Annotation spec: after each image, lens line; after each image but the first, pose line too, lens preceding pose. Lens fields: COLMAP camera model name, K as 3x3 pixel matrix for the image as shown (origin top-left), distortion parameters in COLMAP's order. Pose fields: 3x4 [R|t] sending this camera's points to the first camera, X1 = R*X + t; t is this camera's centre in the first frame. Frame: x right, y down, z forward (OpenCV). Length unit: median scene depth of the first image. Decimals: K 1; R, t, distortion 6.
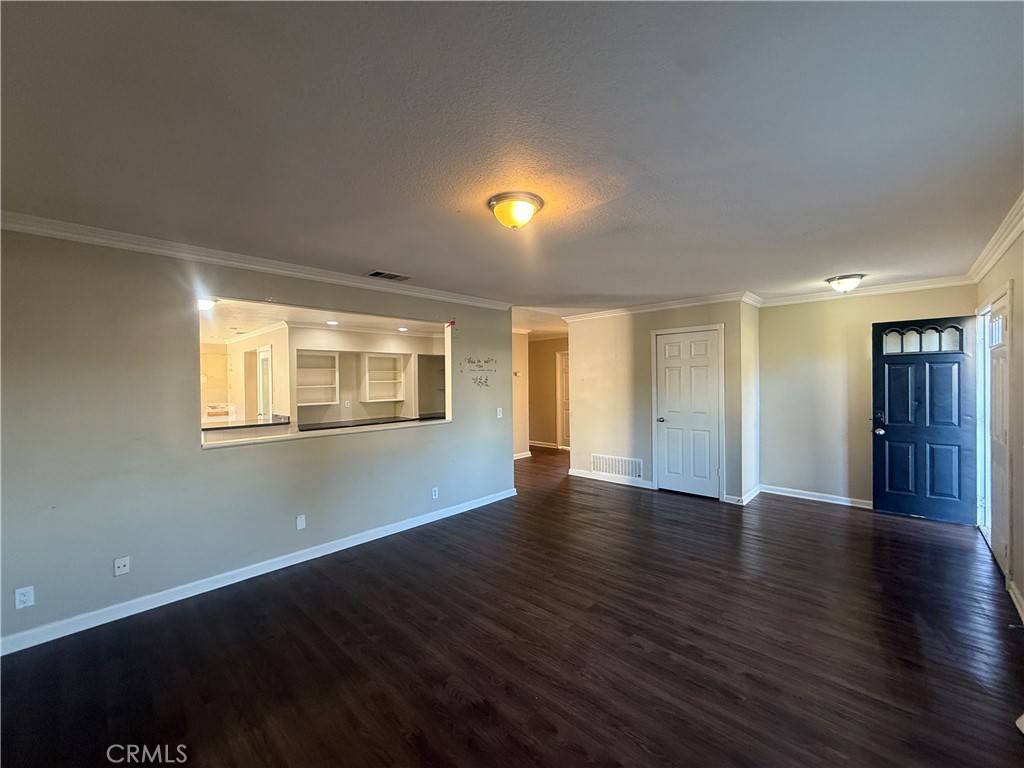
lens RADIAL K [[408.6, 0, 509.2], [0, 408.6, 383.5], [0, 0, 1]] dist [0.000665, 0.000097]
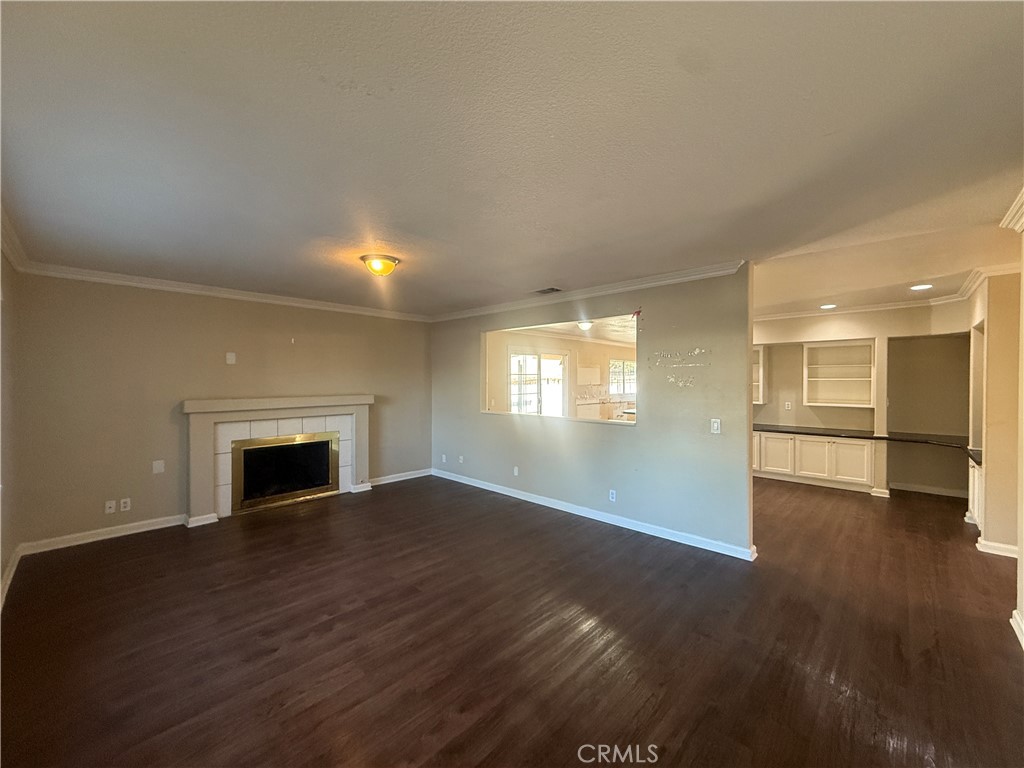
lens RADIAL K [[408.6, 0, 509.2], [0, 408.6, 383.5], [0, 0, 1]] dist [0.000665, 0.000097]
pose [[-0.001404, 0.019098, -0.999817, 0.751379], [-0.009833, 0.999769, 0.019111, -0.009997], [0.999951, 0.009859, -0.001216, 0.734947]]
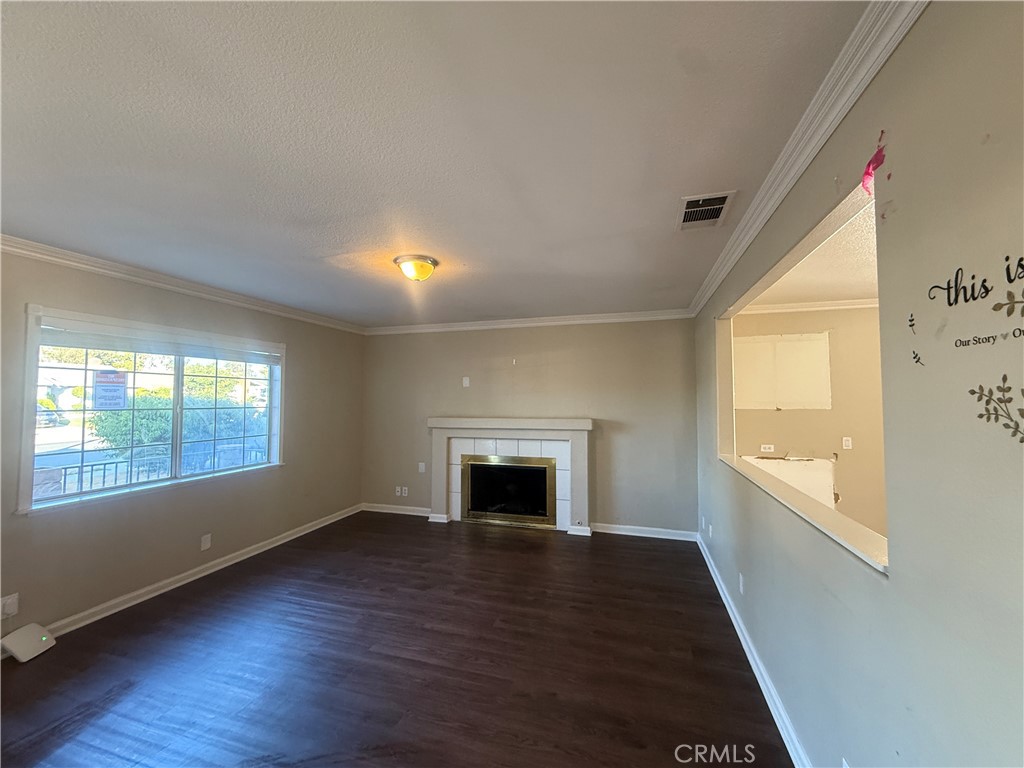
lens RADIAL K [[408.6, 0, 509.2], [0, 408.6, 383.5], [0, 0, 1]] dist [0.000665, 0.000097]
pose [[-0.894594, -0.003779, -0.446864, 0.162399], [0.008024, 0.999667, -0.024519, -0.012655], [0.446808, -0.025520, -0.894266, 1.127294]]
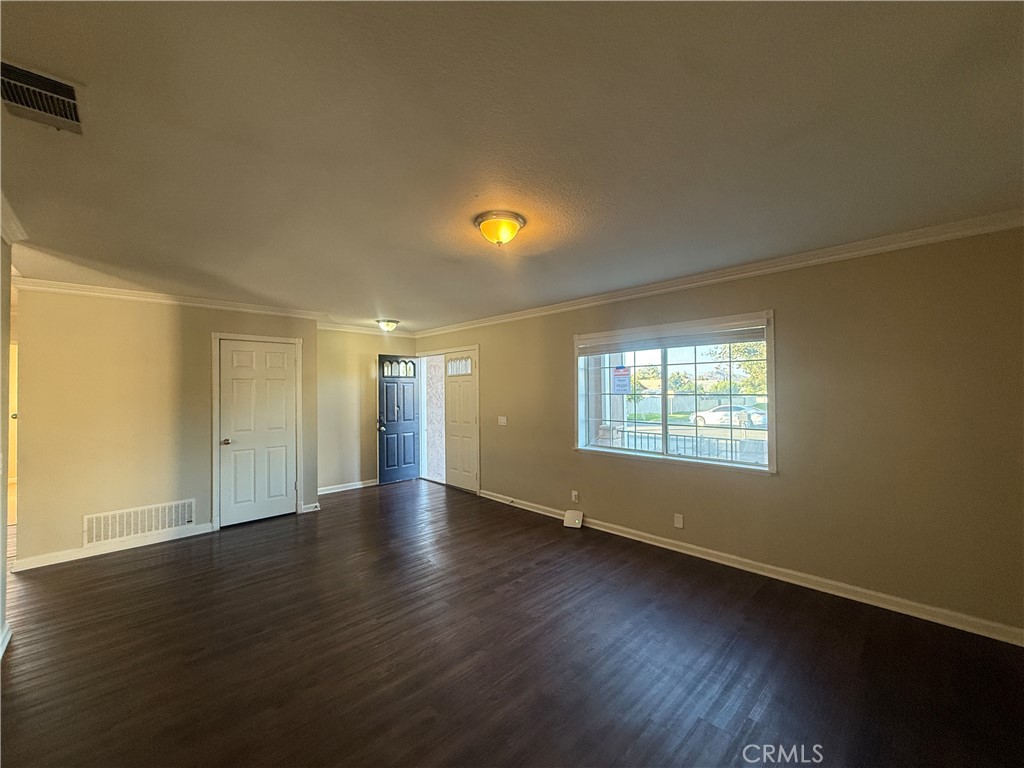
lens RADIAL K [[408.6, 0, 509.2], [0, 408.6, 383.5], [0, 0, 1]] dist [0.000665, 0.000097]
pose [[0.045948, 0.028508, 0.998537, -0.513837], [0.018893, 0.999389, -0.029402, 0.006949], [-0.998765, 0.020217, 0.045382, 0.465314]]
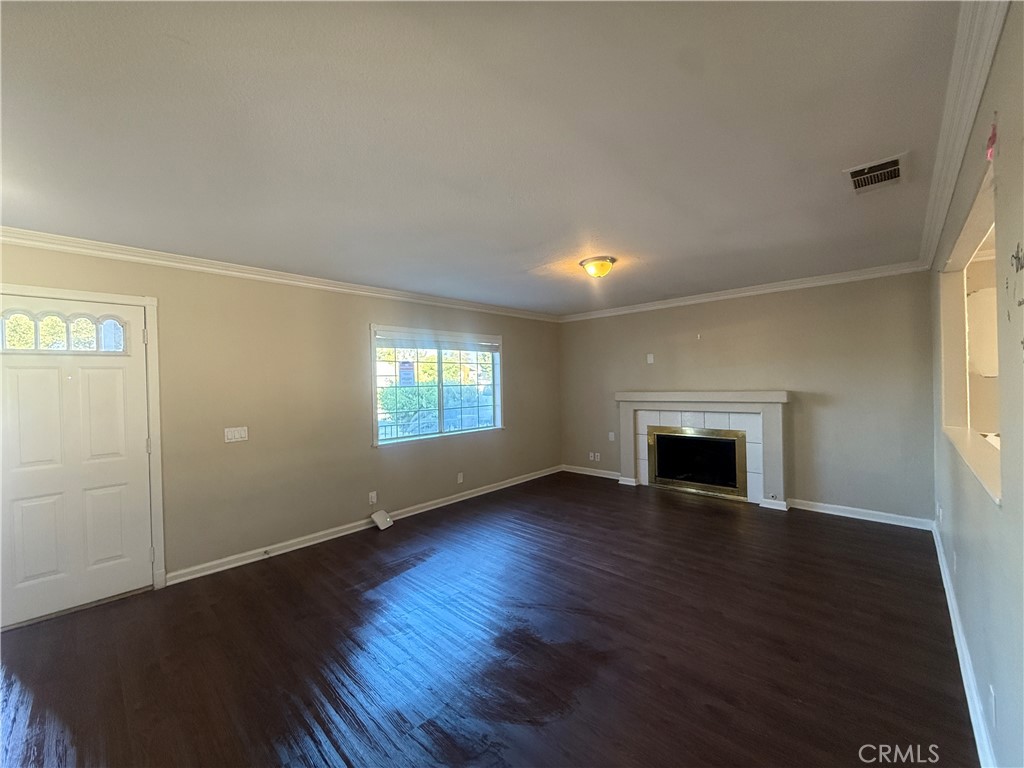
lens RADIAL K [[408.6, 0, 509.2], [0, 408.6, 383.5], [0, 0, 1]] dist [0.000665, 0.000097]
pose [[-0.999325, 0.036608, 0.003070, 0.182620], [0.036644, 0.999251, 0.012434, -0.002523], [-0.002612, 0.012538, -0.999918, 1.281466]]
